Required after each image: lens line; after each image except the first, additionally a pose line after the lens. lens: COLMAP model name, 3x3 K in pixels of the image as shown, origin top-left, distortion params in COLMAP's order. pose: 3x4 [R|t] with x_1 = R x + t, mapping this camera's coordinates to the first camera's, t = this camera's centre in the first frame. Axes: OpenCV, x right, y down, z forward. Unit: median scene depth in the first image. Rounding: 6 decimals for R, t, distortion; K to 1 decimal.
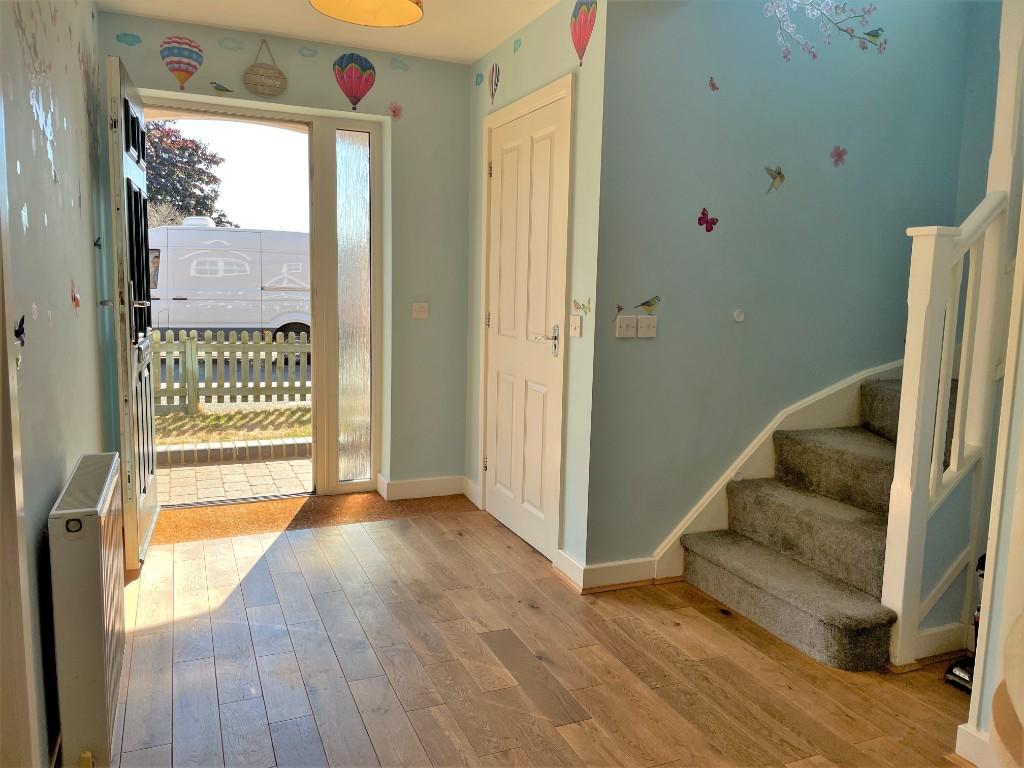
lens RADIAL K [[782.7, 0, 514.7], [0, 782.7, 385.1], [0, 0, 1]] dist [0.072600, -0.076962]
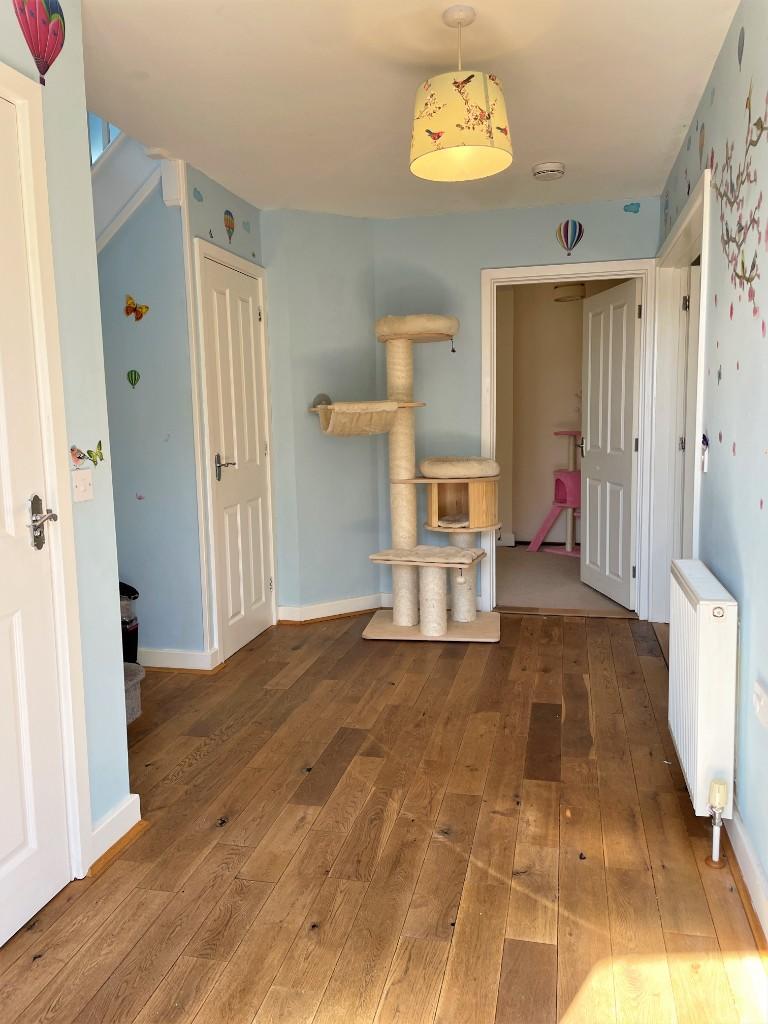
lens RADIAL K [[782.7, 0, 391.8], [0, 782.7, 514.8], [0, 0, 1]] dist [0.072600, -0.076962]
pose [[-0.812552, -0.084014, 0.576803, -0.573450], [0.075687, 0.965973, 0.247319, -0.214367], [-0.577954, 0.244616, -0.778545, 1.495116]]
